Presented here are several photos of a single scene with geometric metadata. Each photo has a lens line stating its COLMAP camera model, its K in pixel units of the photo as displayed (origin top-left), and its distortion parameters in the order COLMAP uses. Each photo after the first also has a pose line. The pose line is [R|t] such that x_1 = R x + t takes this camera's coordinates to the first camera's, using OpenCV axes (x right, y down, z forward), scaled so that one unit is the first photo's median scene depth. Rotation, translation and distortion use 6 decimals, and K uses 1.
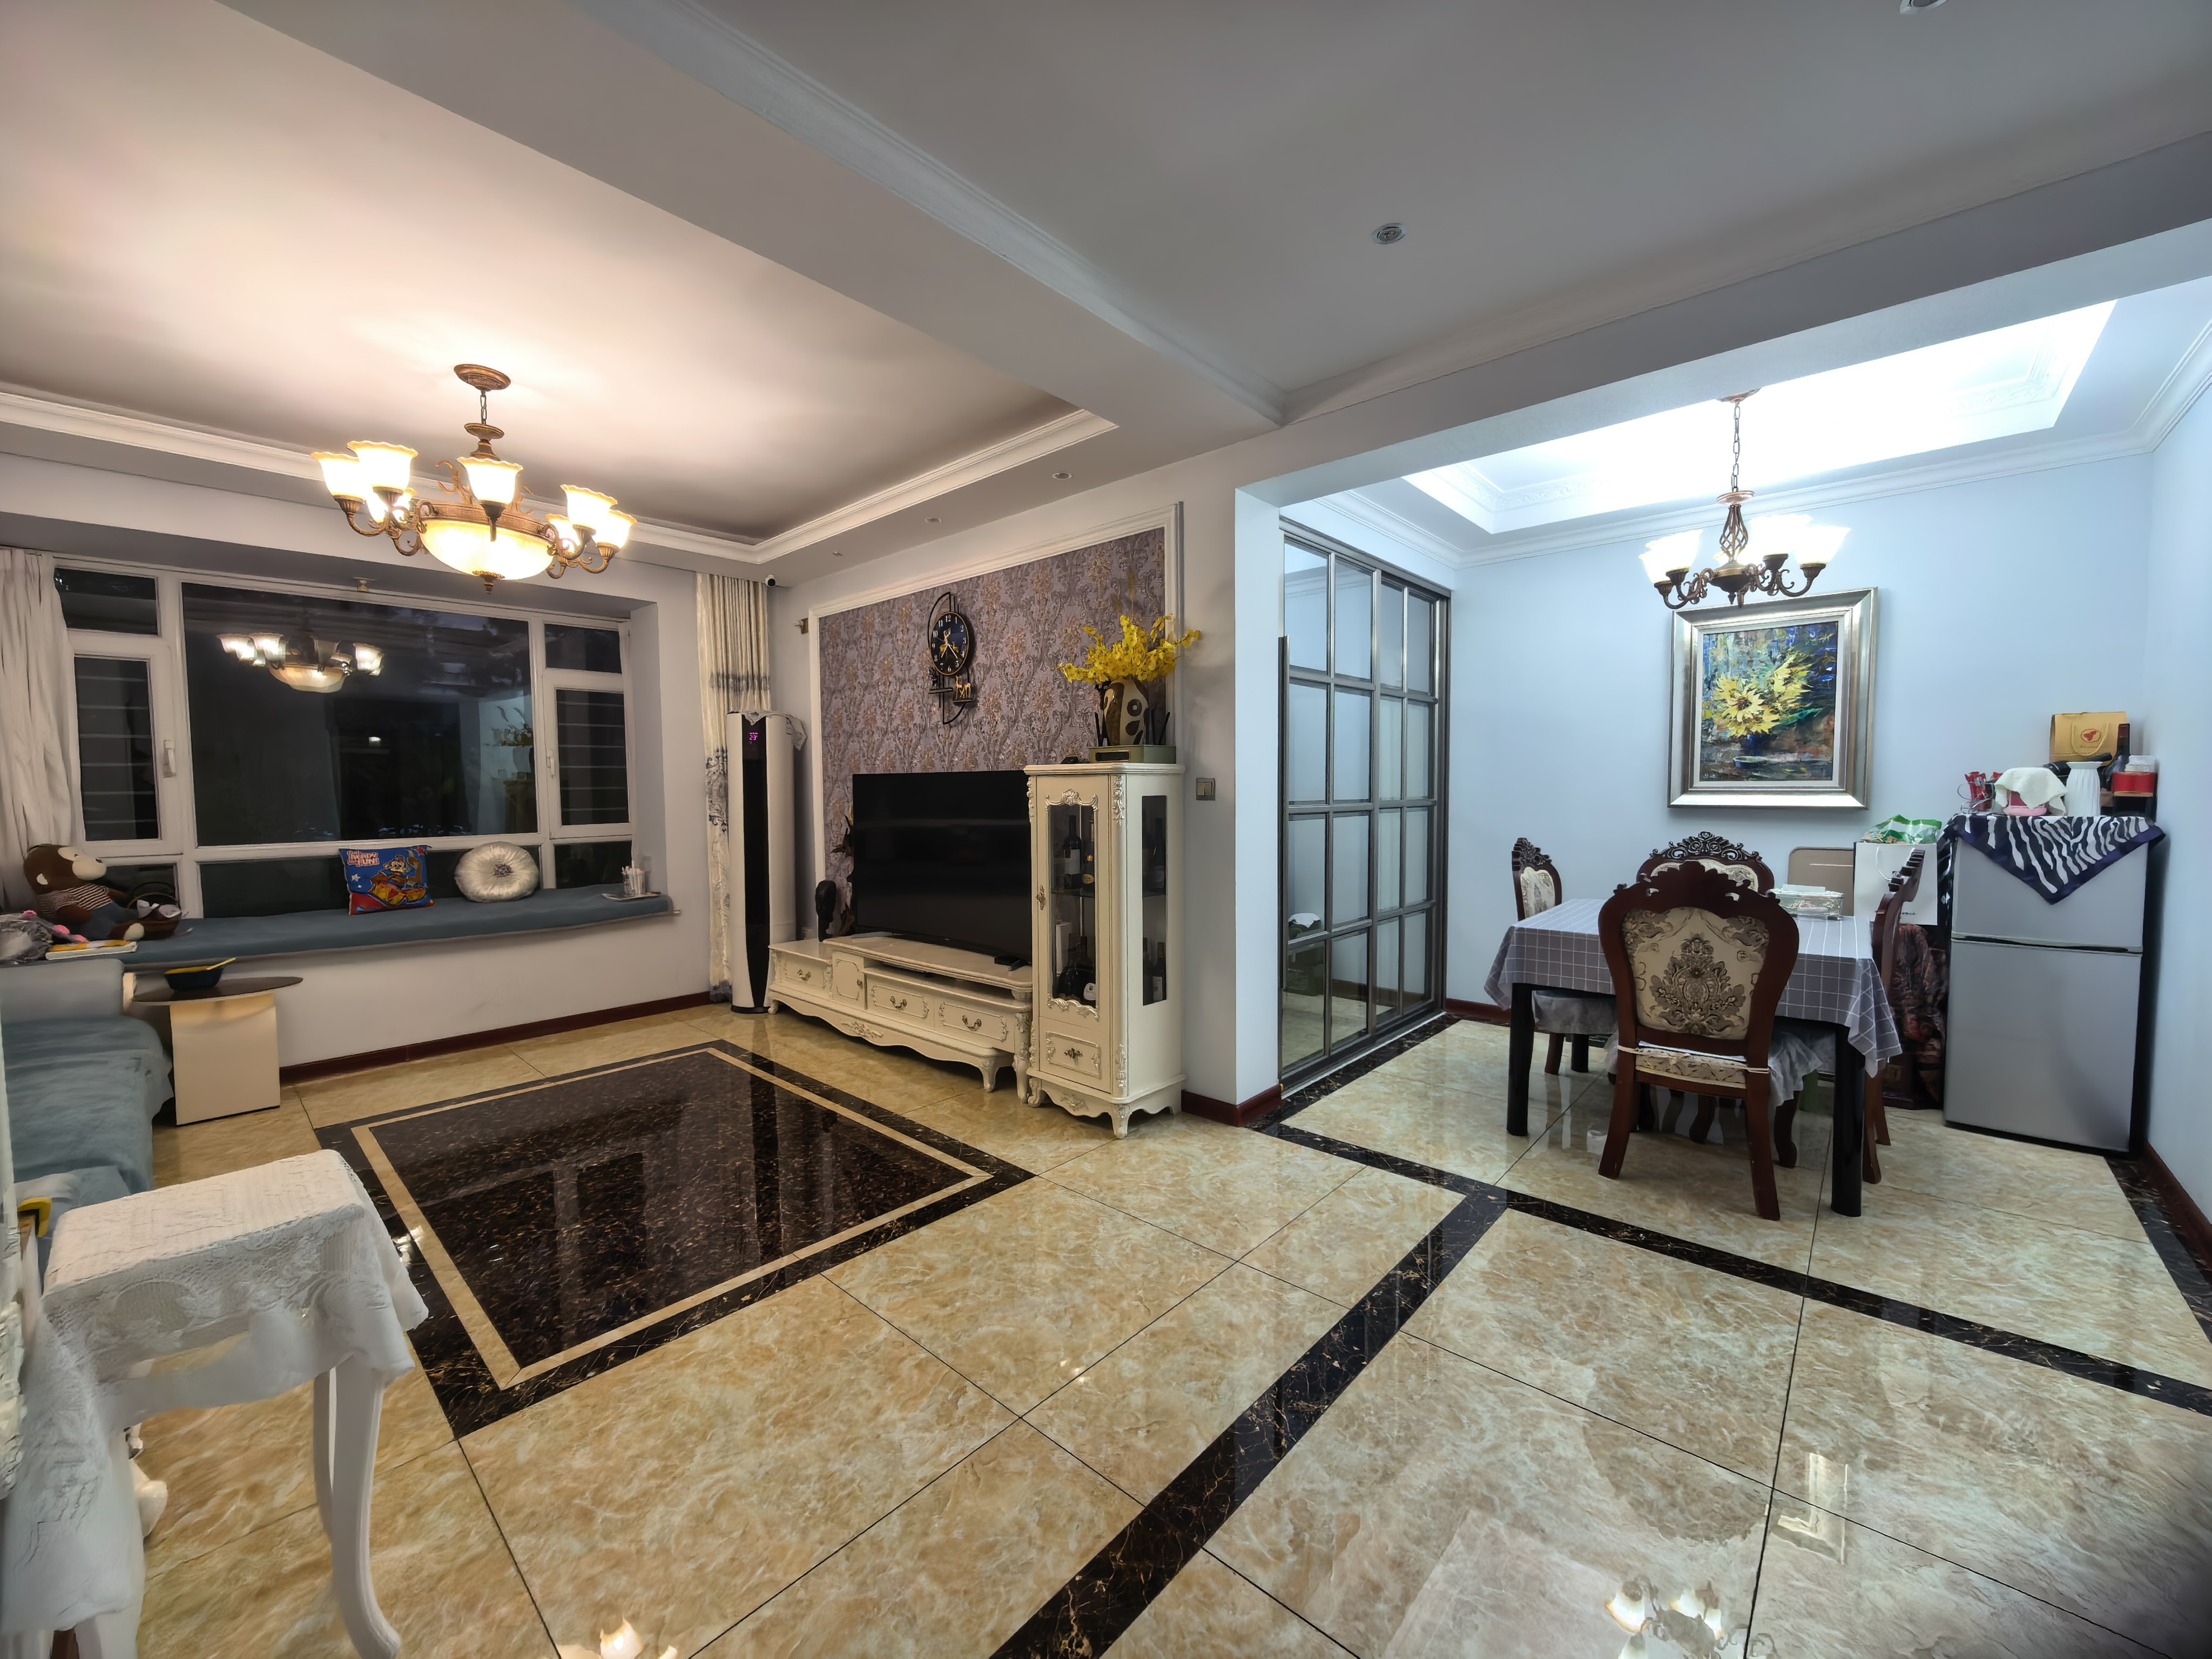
lens RADIAL K [[863.4, 0, 1105.9], [0, 863.4, 835.3], [0, 0, 1]] dist [-0.012059, 0.000196]
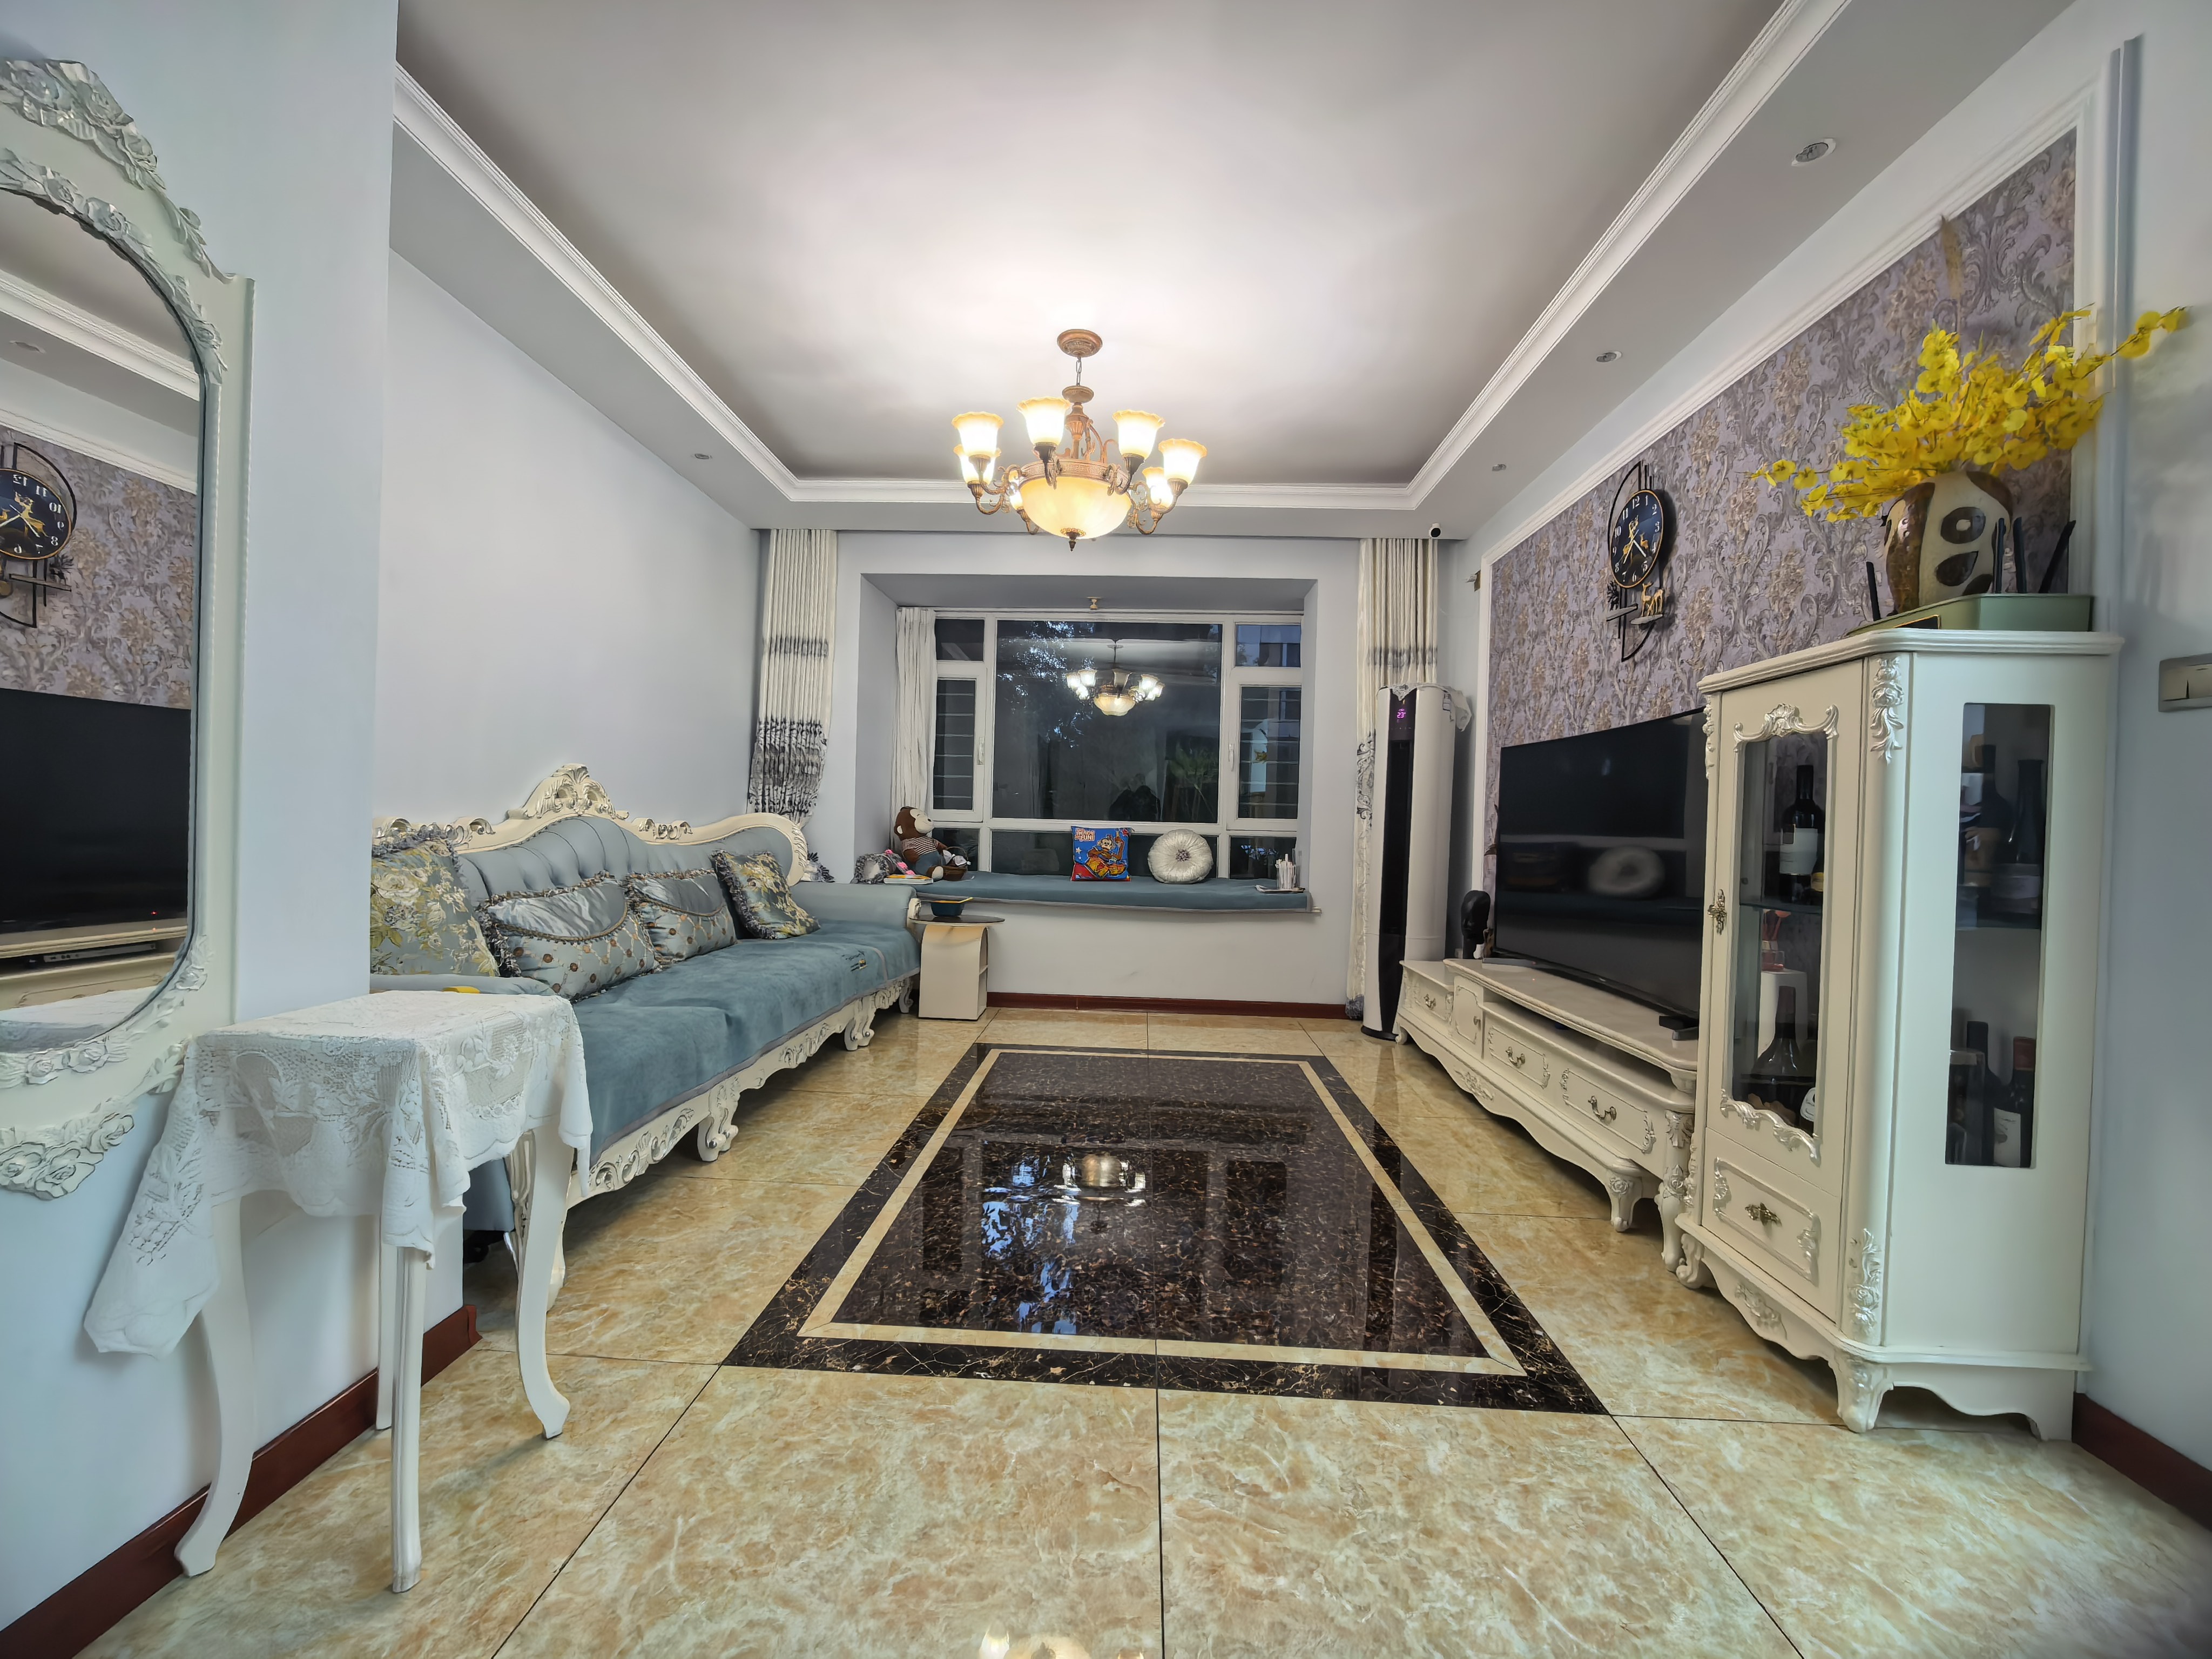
lens RADIAL K [[863.4, 0, 1105.9], [0, 863.4, 835.3], [0, 0, 1]] dist [-0.012059, 0.000196]
pose [[0.638914, 0.034572, -0.768501, 0.088619], [-0.076494, 0.996894, -0.018748, 0.059729], [0.765466, 0.070764, 0.639574, 0.321109]]
